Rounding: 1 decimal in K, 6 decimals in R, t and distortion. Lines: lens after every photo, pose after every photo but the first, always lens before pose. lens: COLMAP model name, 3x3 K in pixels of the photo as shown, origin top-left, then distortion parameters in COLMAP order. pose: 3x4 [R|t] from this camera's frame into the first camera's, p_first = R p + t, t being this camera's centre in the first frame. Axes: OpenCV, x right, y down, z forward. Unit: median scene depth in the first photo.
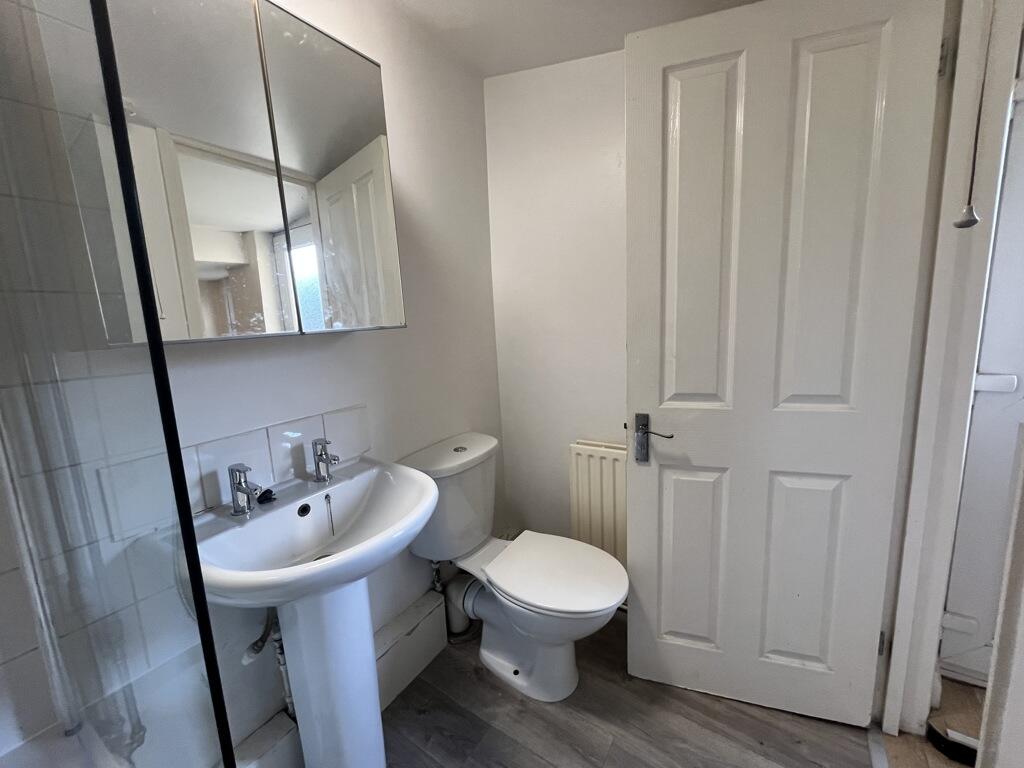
lens RADIAL K [[417.2, 0, 513.3], [0, 417.2, 384.7], [0, 0, 1]] dist [-0.002538, -0.000148]
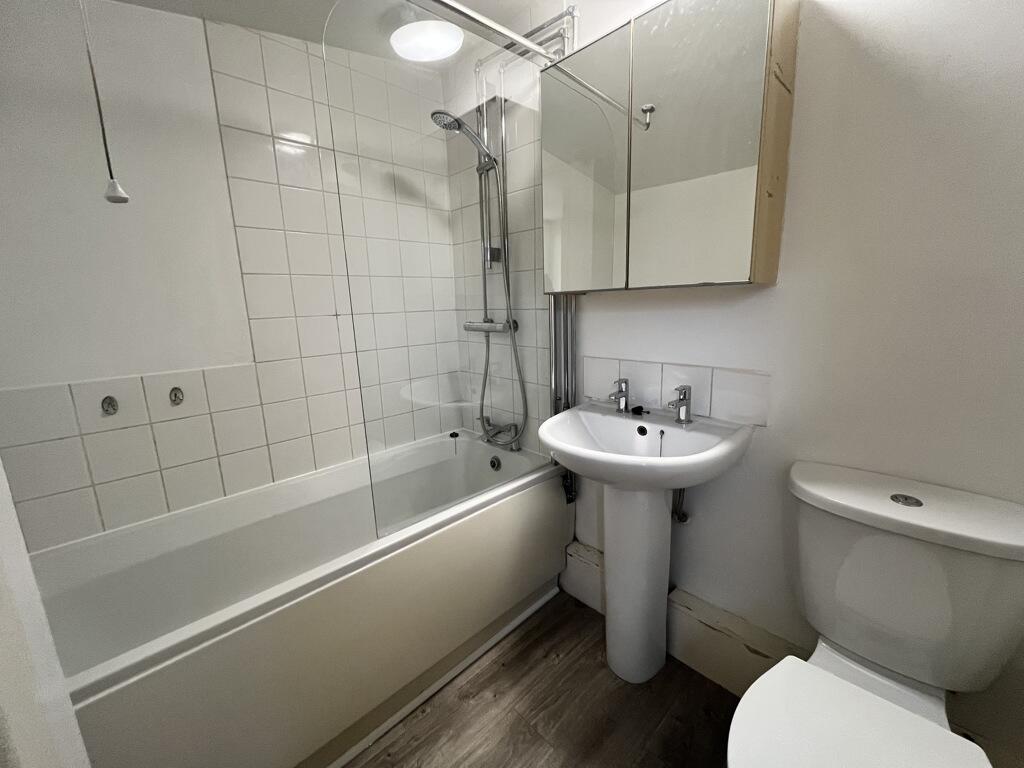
lens RADIAL K [[417.2, 0, 513.8], [0, 417.2, 381.4], [0, 0, 1]] dist [-0.002538, -0.000148]
pose [[-0.221715, 0.244863, -0.943867, 0.695021], [-0.116329, 0.954403, 0.274922, -0.134448], [0.968148, 0.170754, -0.183121, 0.783574]]
